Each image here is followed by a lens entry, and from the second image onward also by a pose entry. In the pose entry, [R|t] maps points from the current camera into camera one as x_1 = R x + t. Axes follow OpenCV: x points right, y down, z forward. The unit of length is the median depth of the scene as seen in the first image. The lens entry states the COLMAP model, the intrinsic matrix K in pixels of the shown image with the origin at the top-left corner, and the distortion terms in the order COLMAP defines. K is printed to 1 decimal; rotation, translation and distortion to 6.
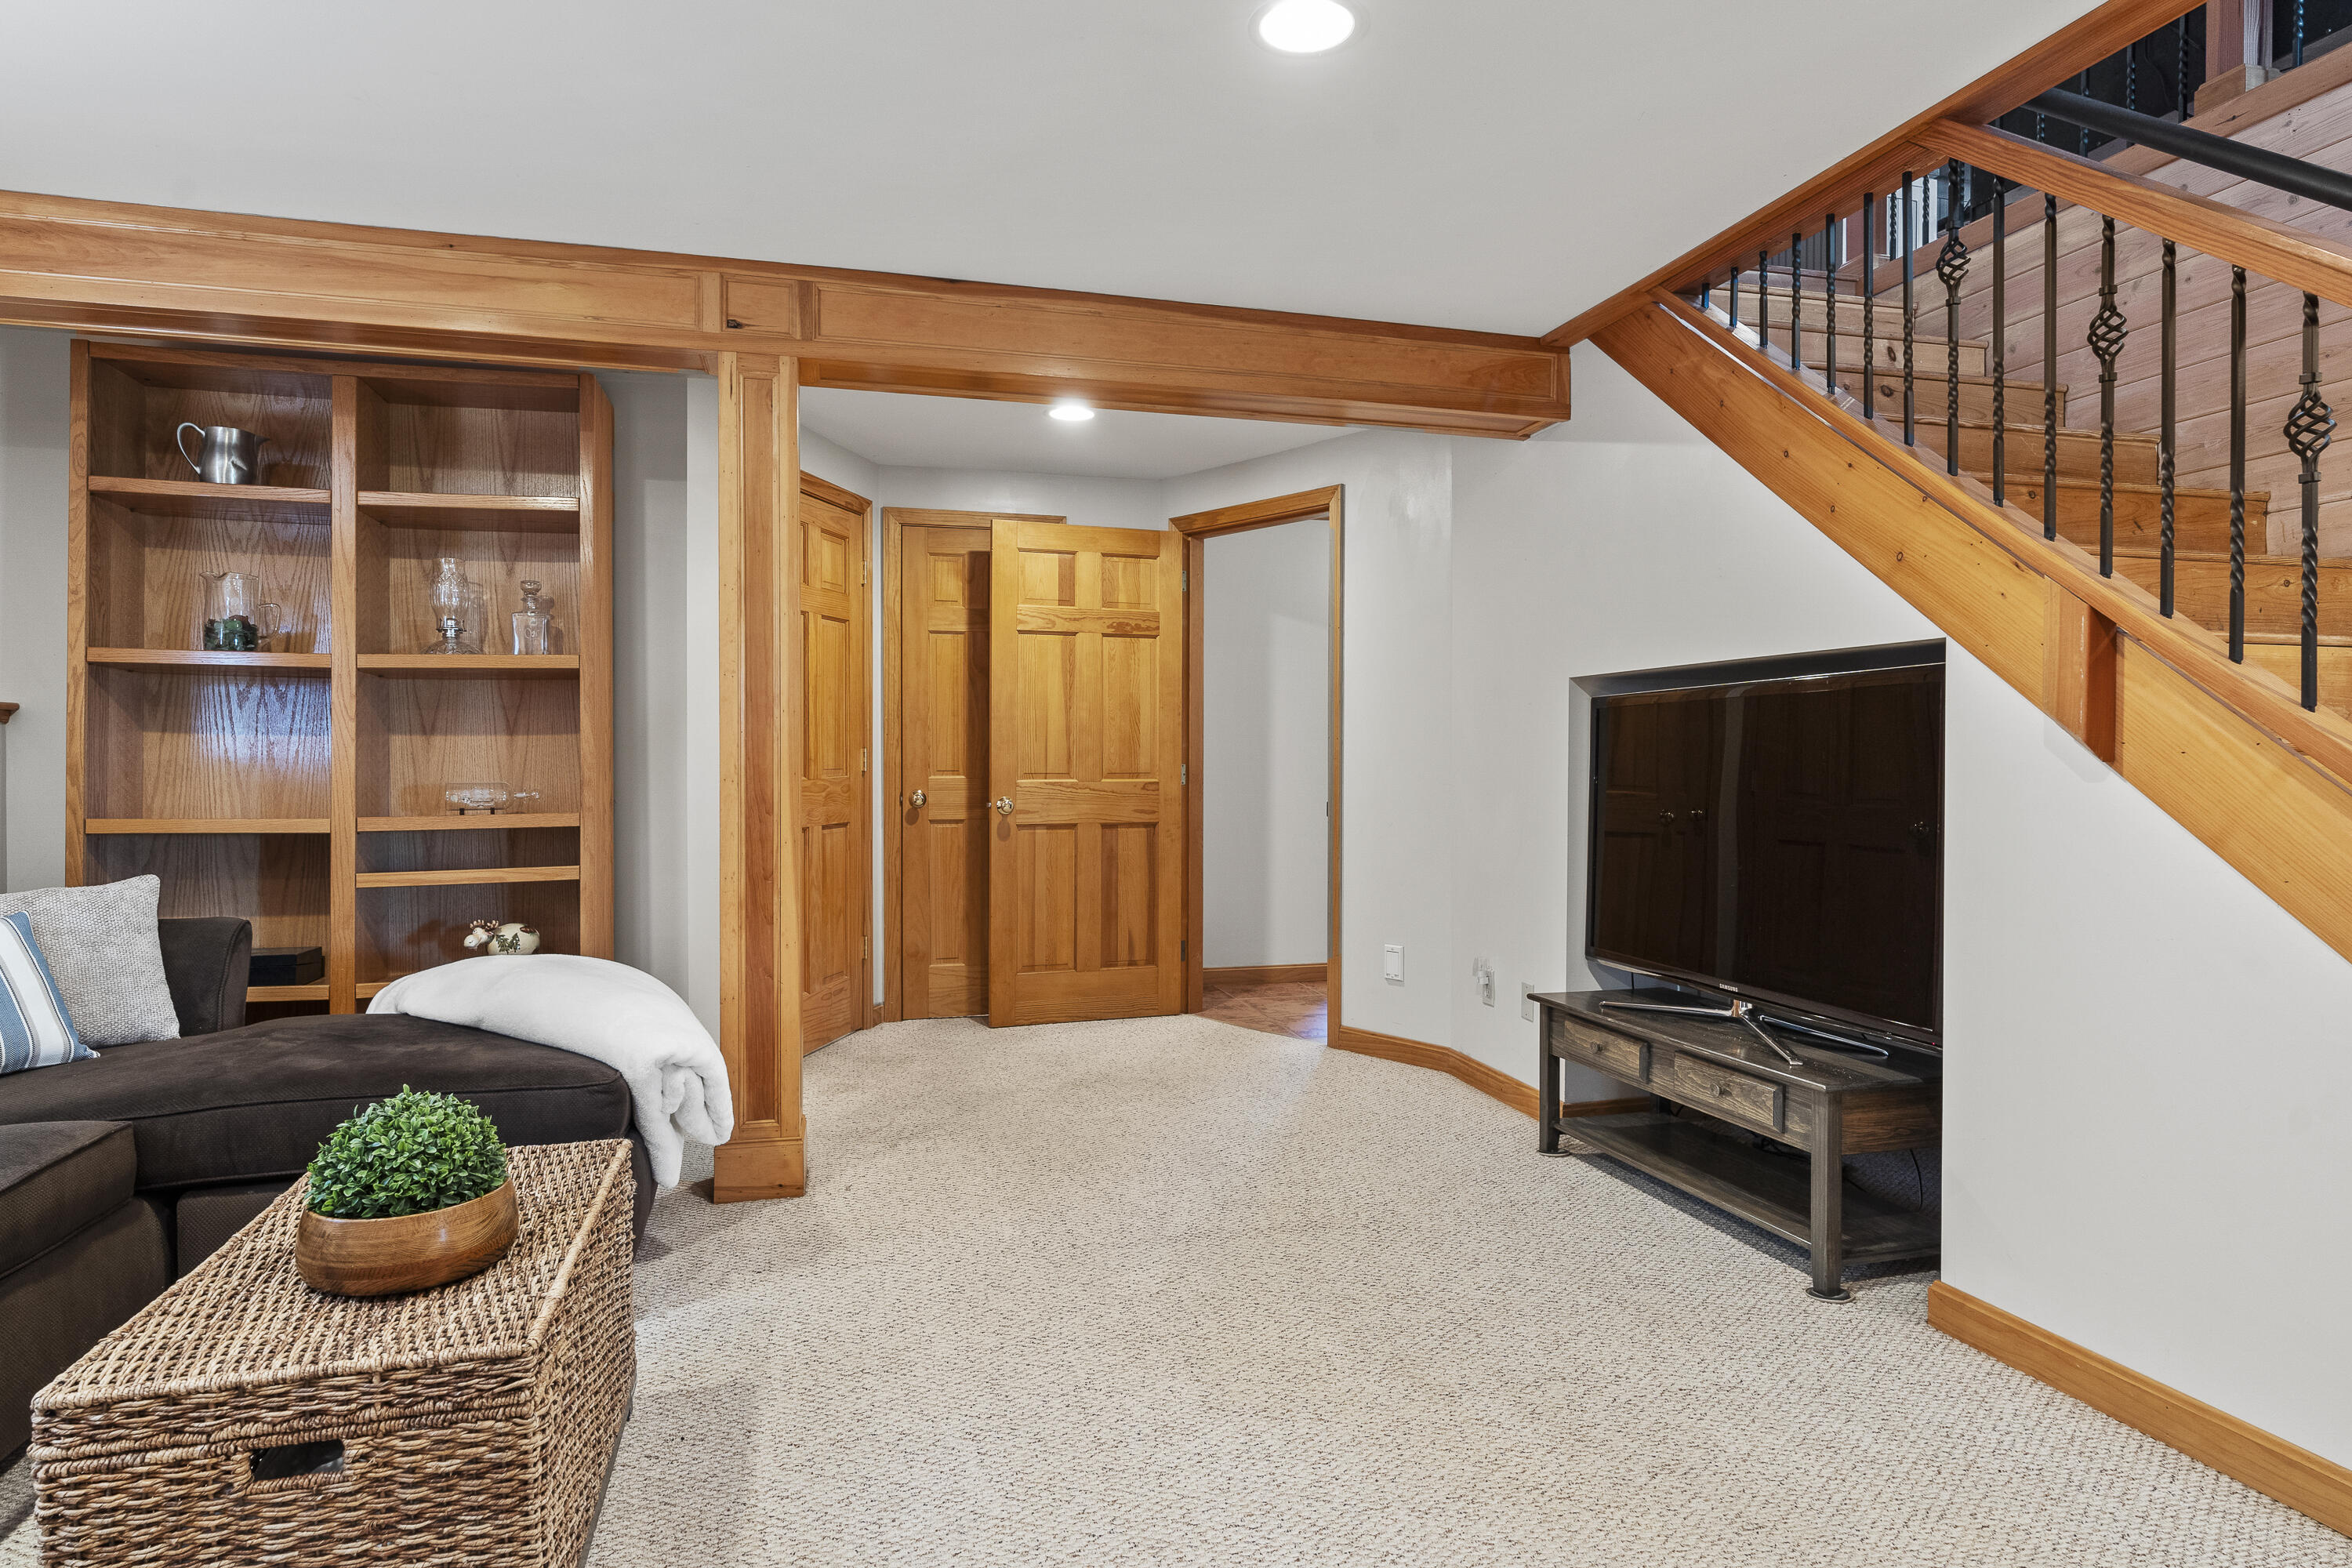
lens RADIAL K [[1257.0, 0, 1167.1], [0, 1257.0, 761.1], [0, 0, 1]] dist [0.001554, -0.000007]
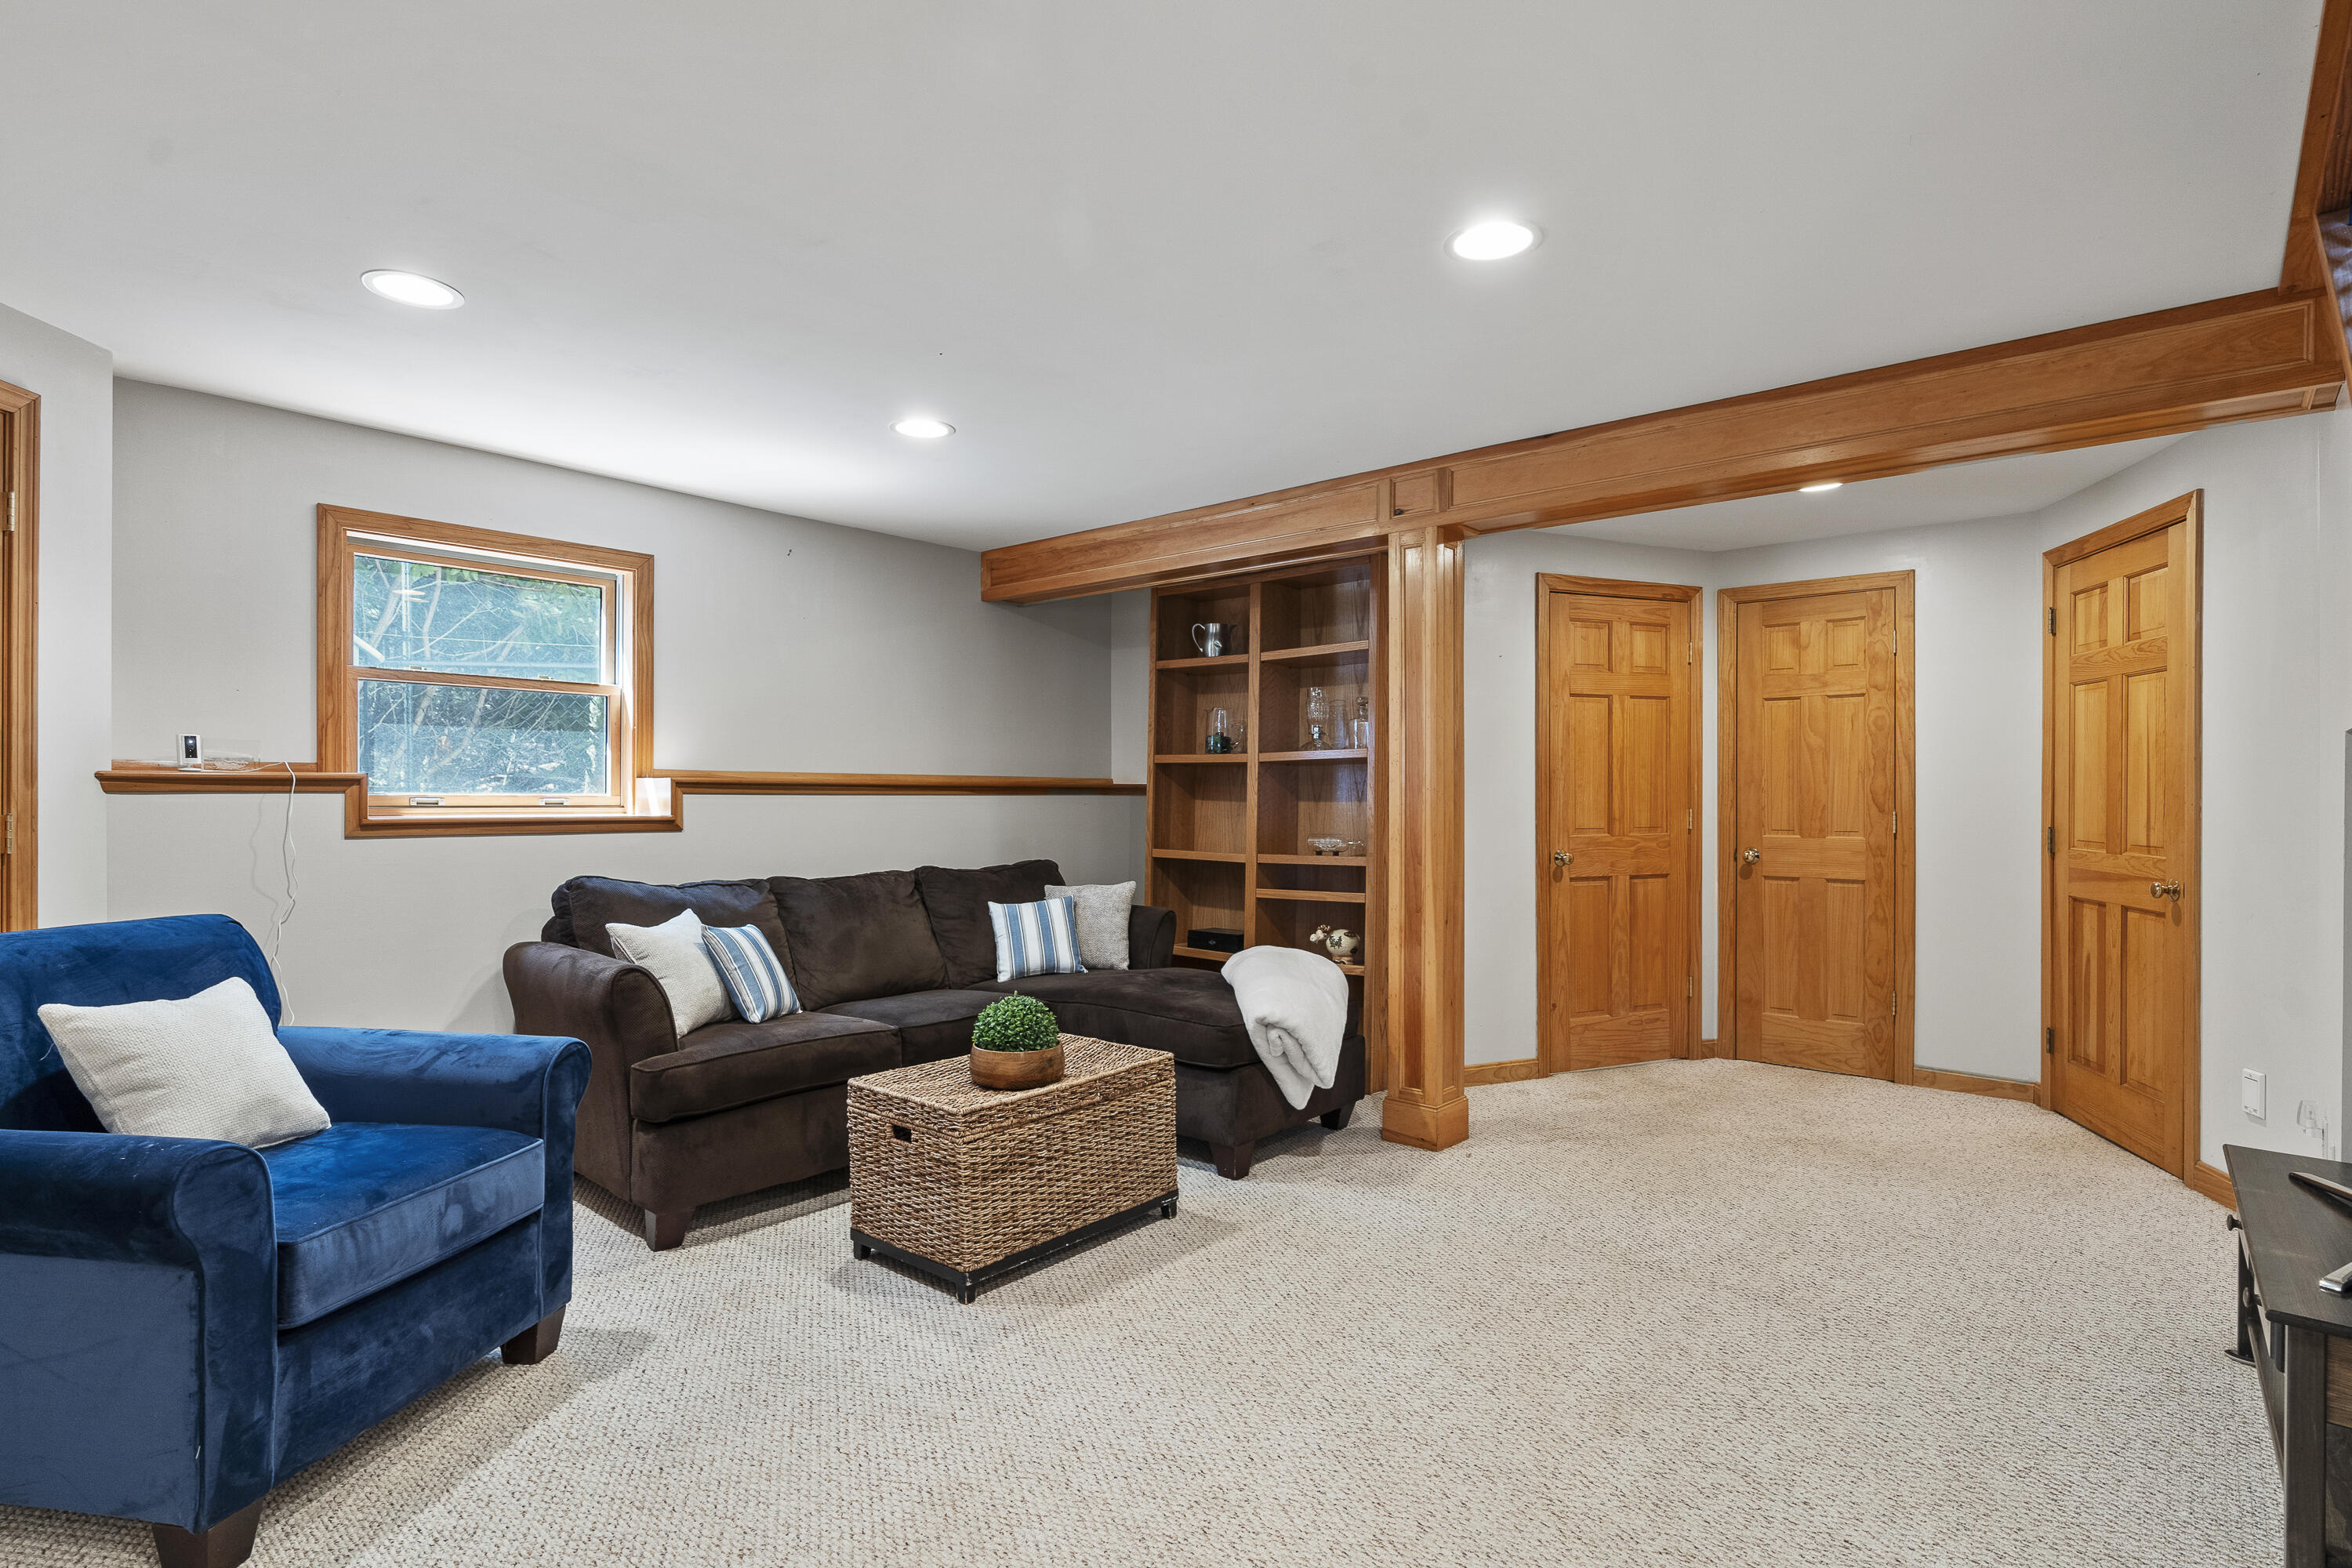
lens RADIAL K [[1134.4, 0, 1196.9], [0, 1134.4, 789.2], [0, 0, 1]] dist [-0.004583, 0.002823]
pose [[0.586535, -0.004254, -0.809912, 0.489784], [-0.005501, 0.999942, -0.009237, -0.024402], [0.809905, 0.009873, 0.586478, 0.075287]]
